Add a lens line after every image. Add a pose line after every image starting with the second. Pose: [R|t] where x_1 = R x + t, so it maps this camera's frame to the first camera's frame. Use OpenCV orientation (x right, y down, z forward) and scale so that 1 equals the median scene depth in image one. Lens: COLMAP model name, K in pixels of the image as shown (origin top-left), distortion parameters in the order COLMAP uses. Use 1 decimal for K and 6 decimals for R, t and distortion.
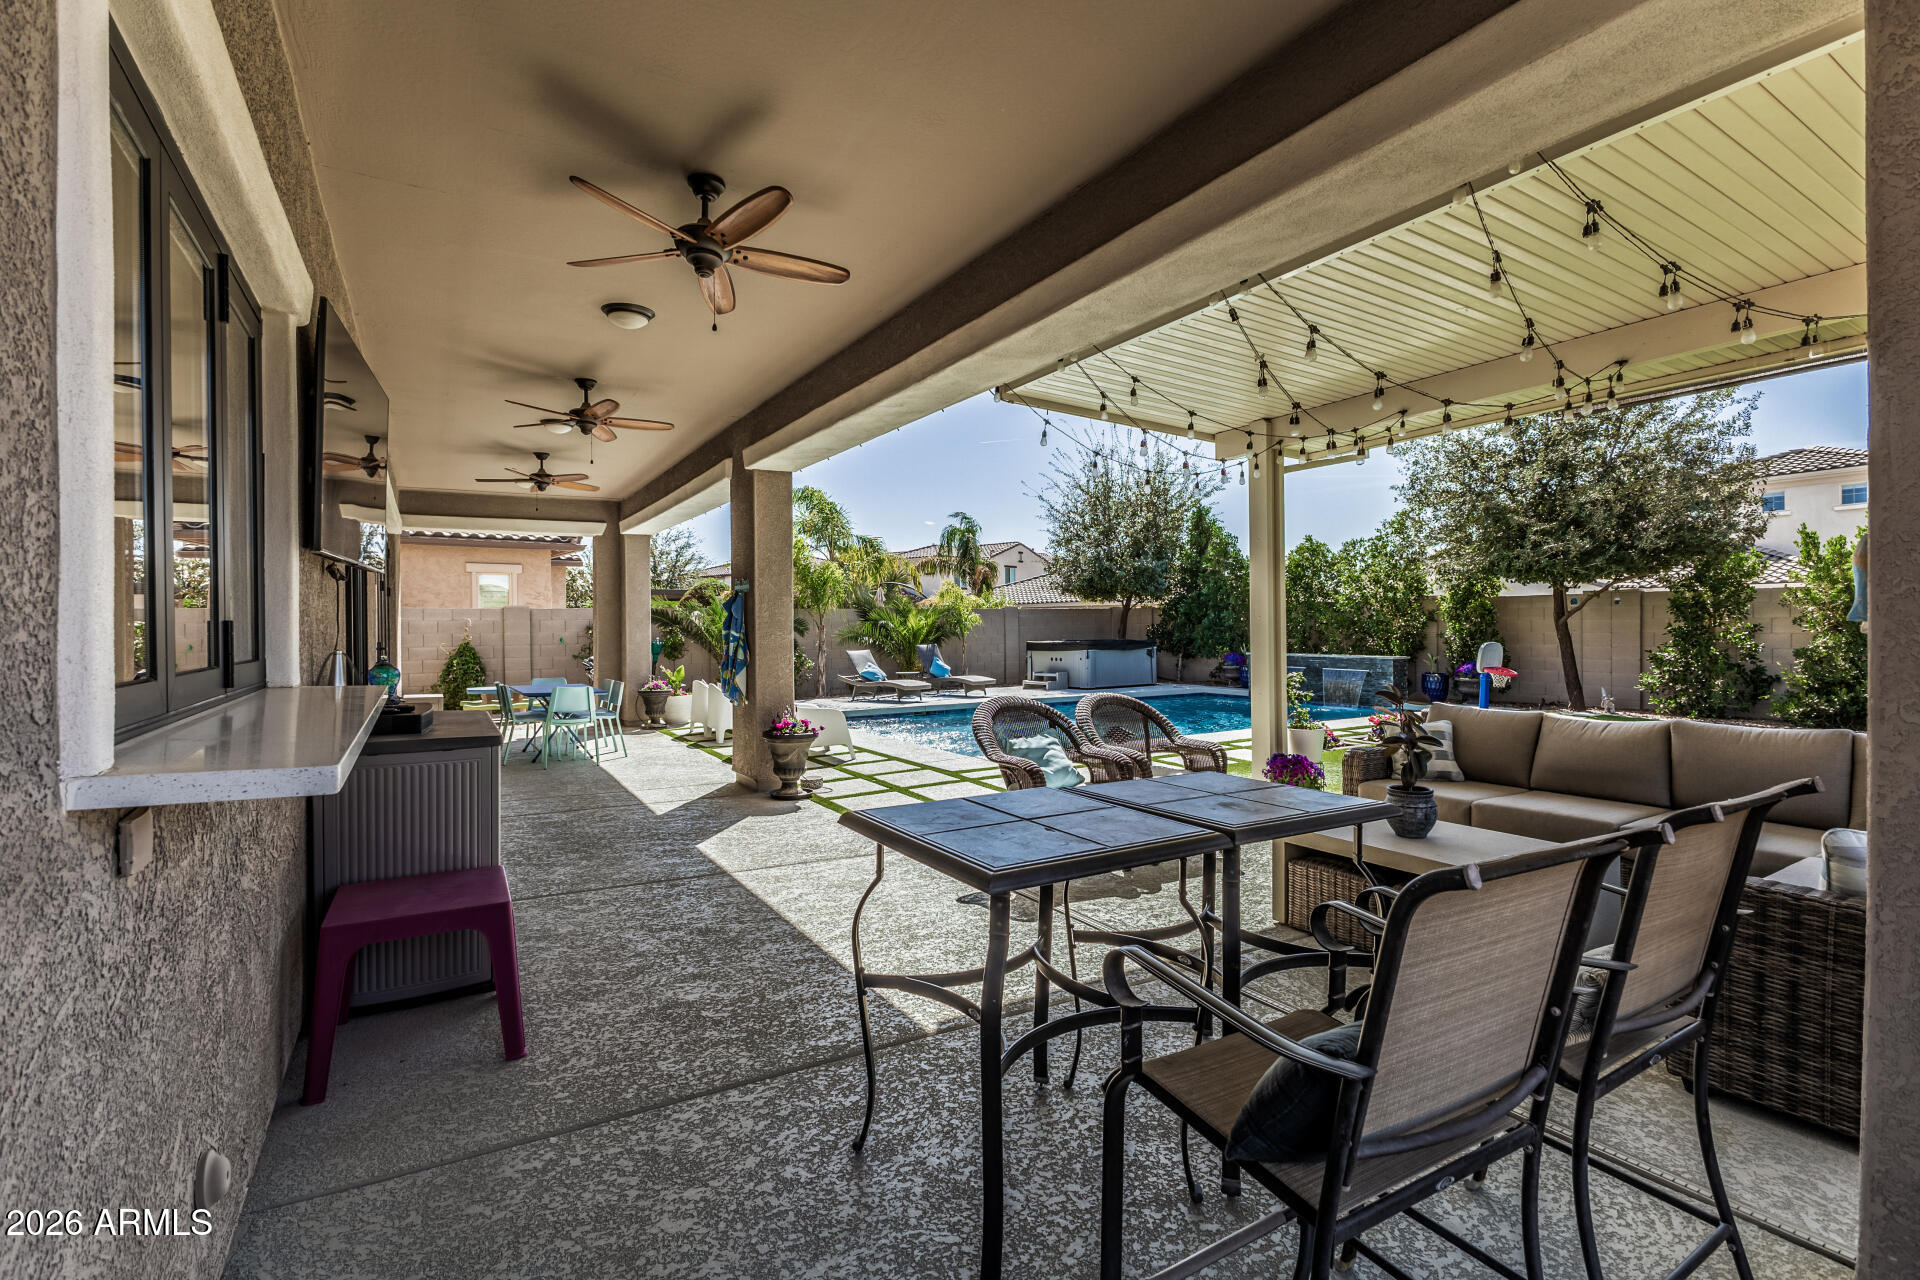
lens RADIAL K [[862.1, 0, 934.6], [0, 862.1, 619.0], [0, 0, 1]] dist [-0.007561, 0.001019]
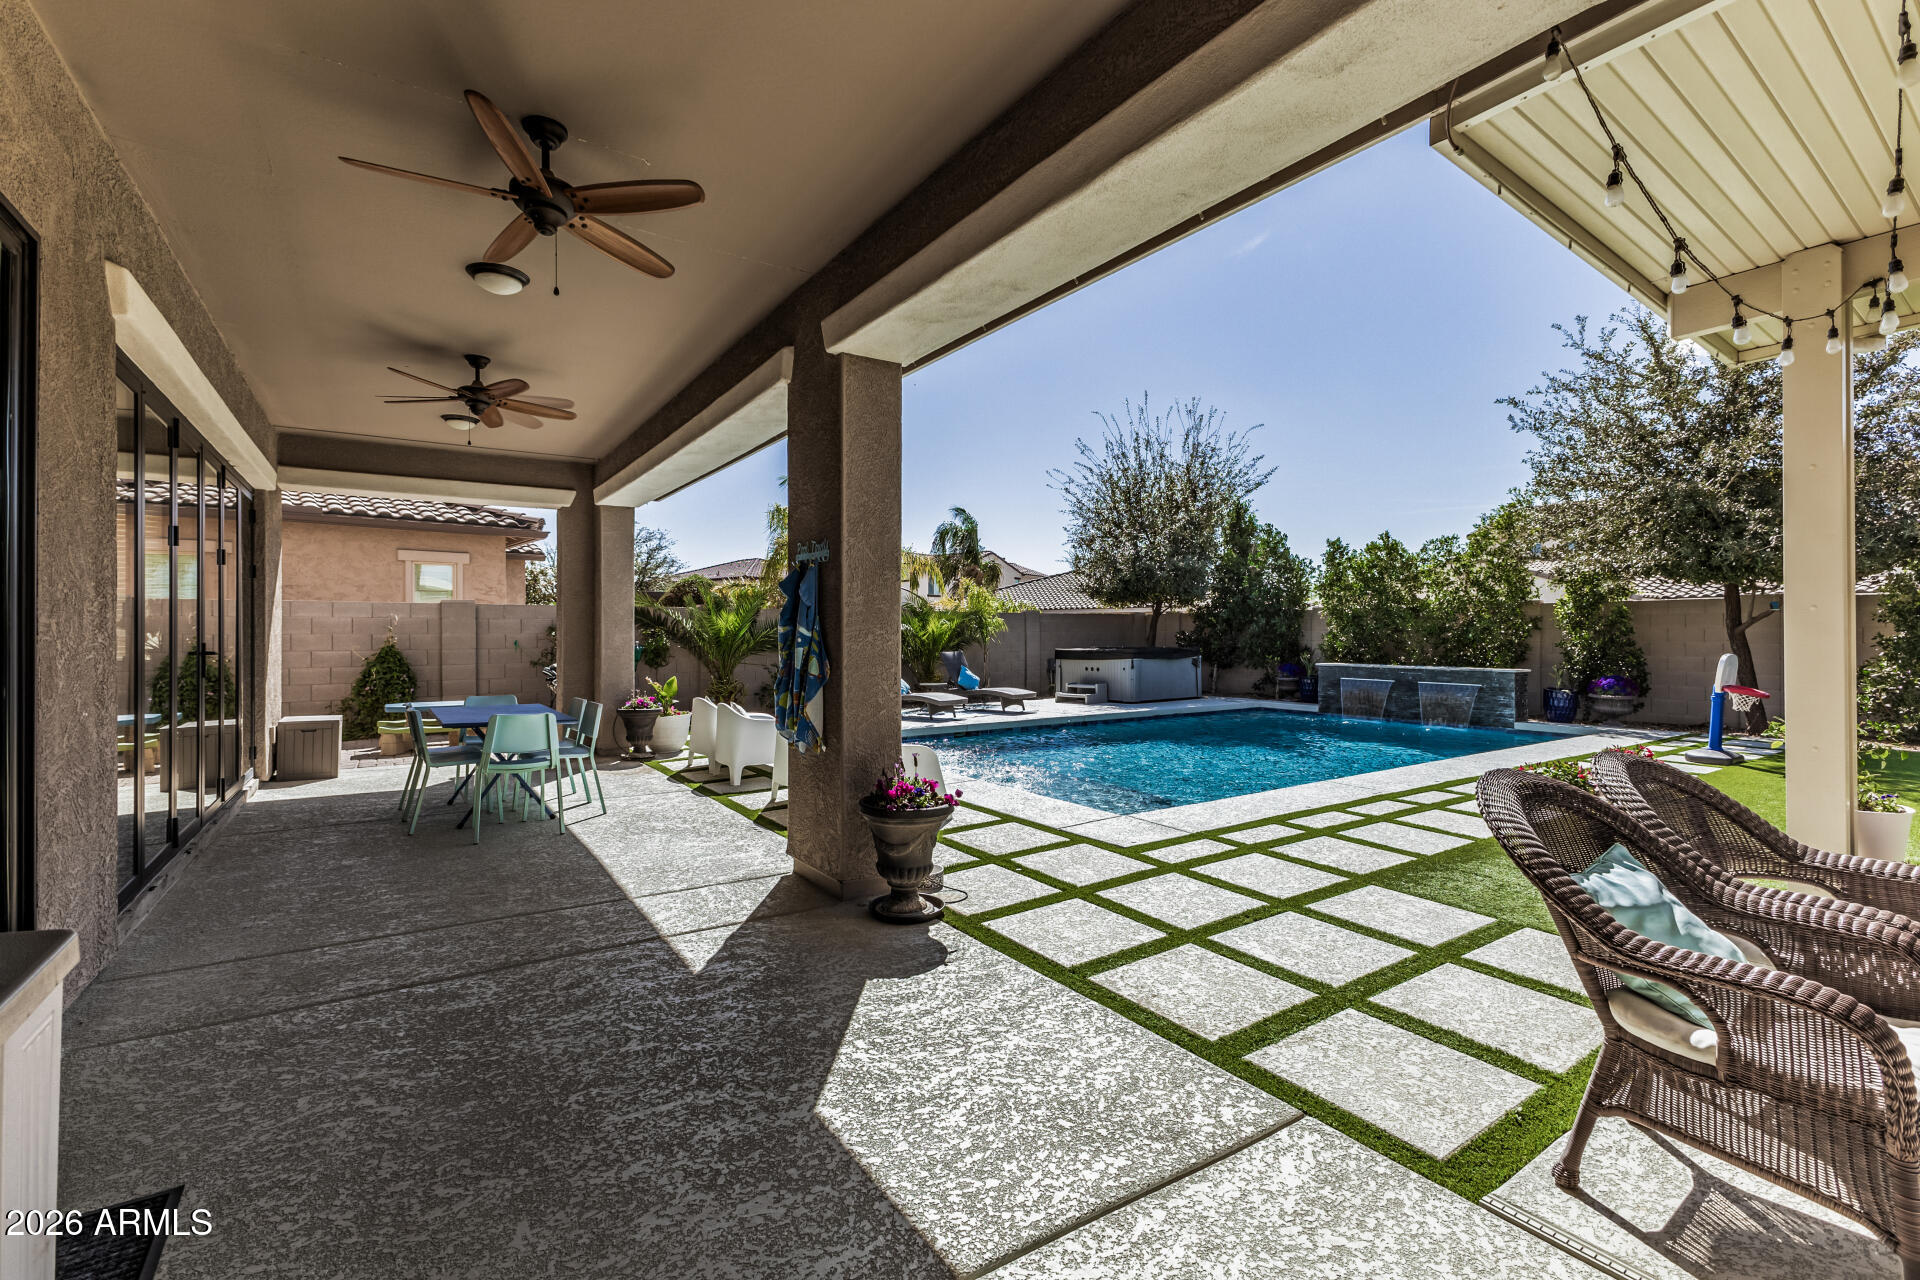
lens RADIAL K [[817.3, 0, 954.9], [0, 817.3, 624.3], [0, 0, 1]] dist [0.010942, -0.003890]
pose [[0.997195, 0.009165, 0.074287, -0.078388], [-0.008888, 0.999952, -0.004068, 0.006110], [-0.074321, 0.003396, 0.997229, 0.198519]]
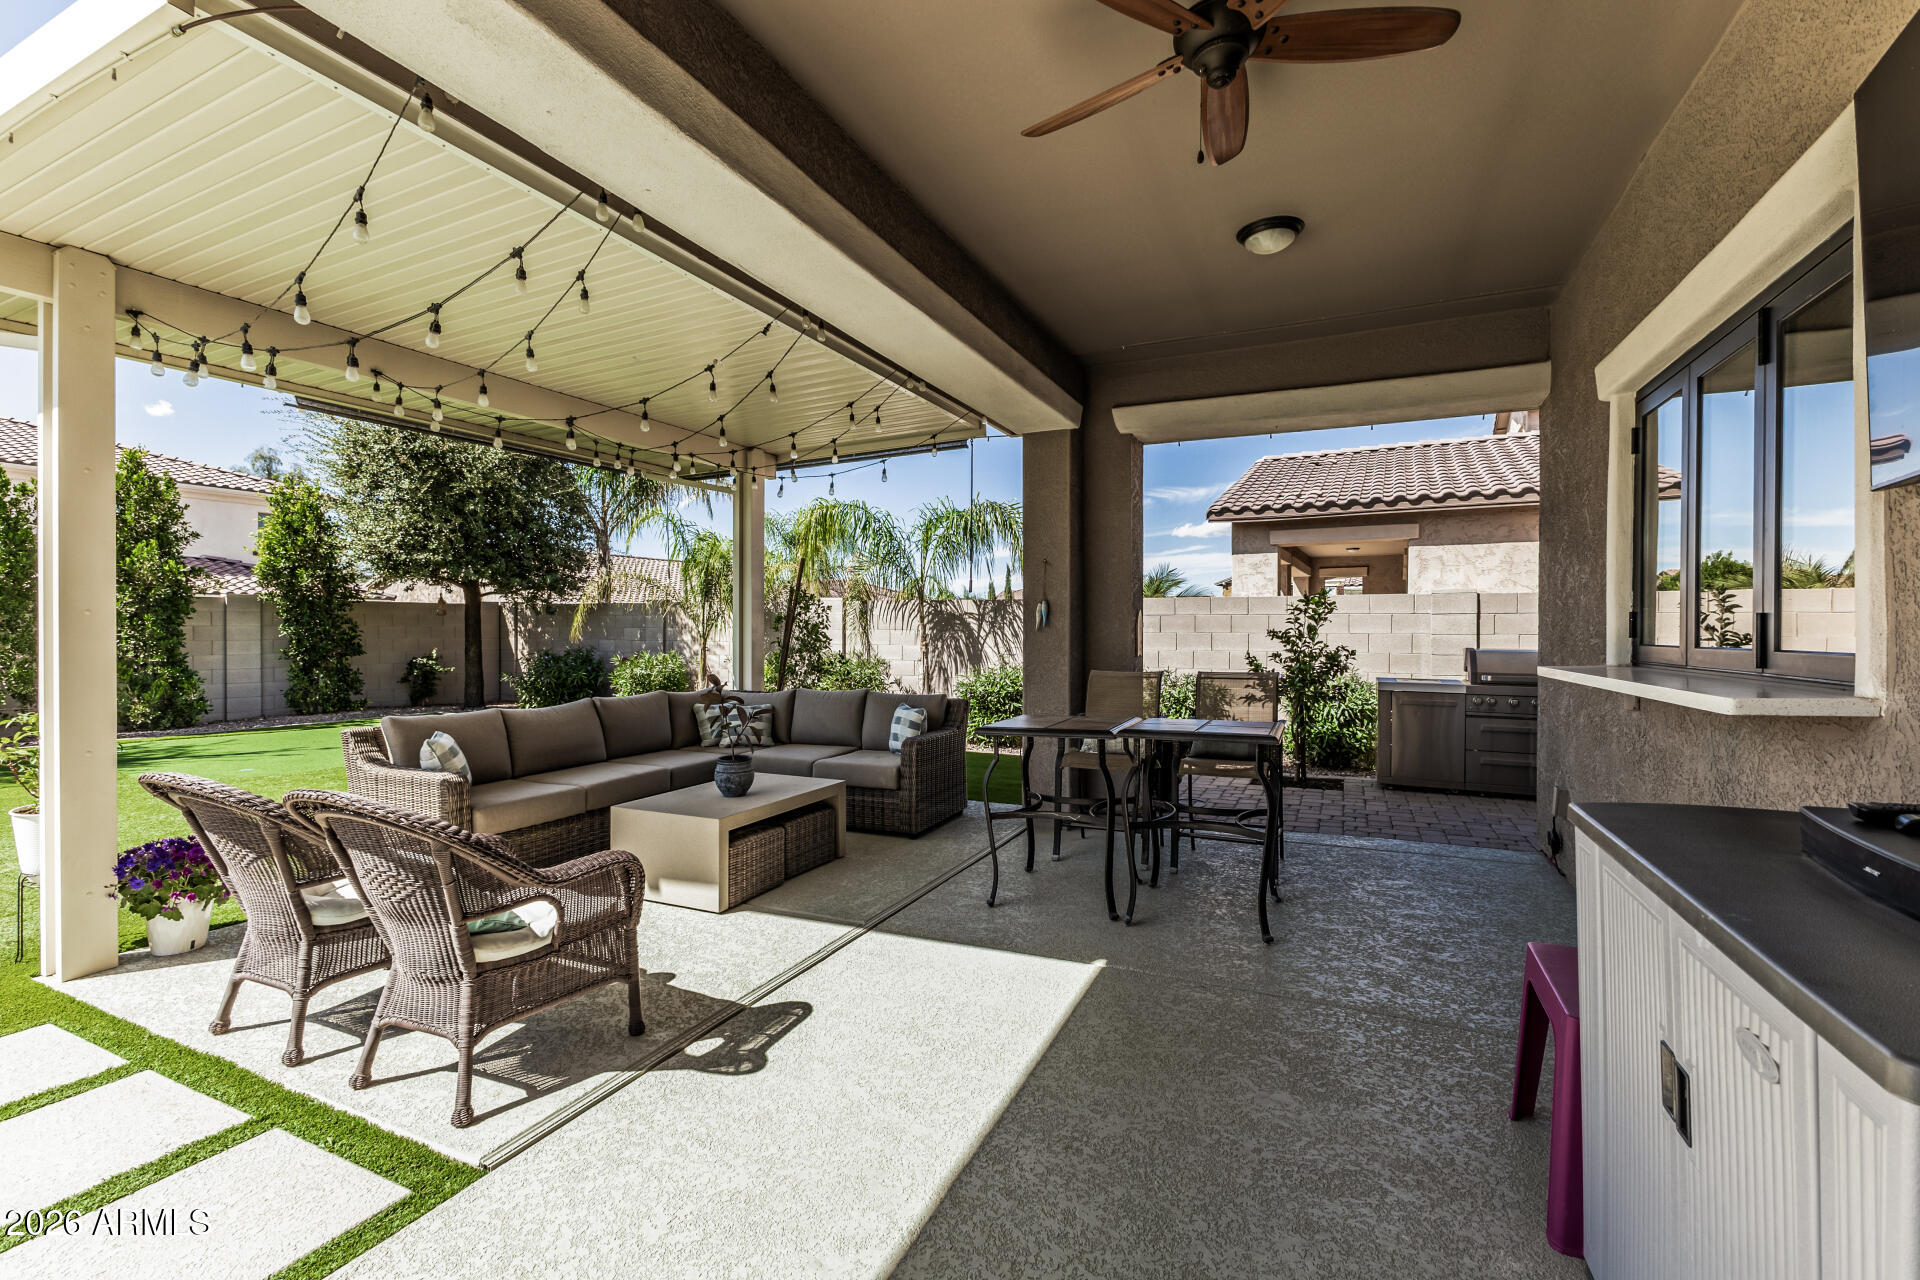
lens RADIAL K [[817.3, 0, 933.4], [0, 817.3, 648.3], [0, 0, 1]] dist [0.010942, -0.003890]
pose [[-0.550819, -0.013380, 0.834518, -0.140346], [-0.002094, 0.999891, 0.014649, 0.003281], [-0.834622, 0.006322, -0.550786, 0.323055]]
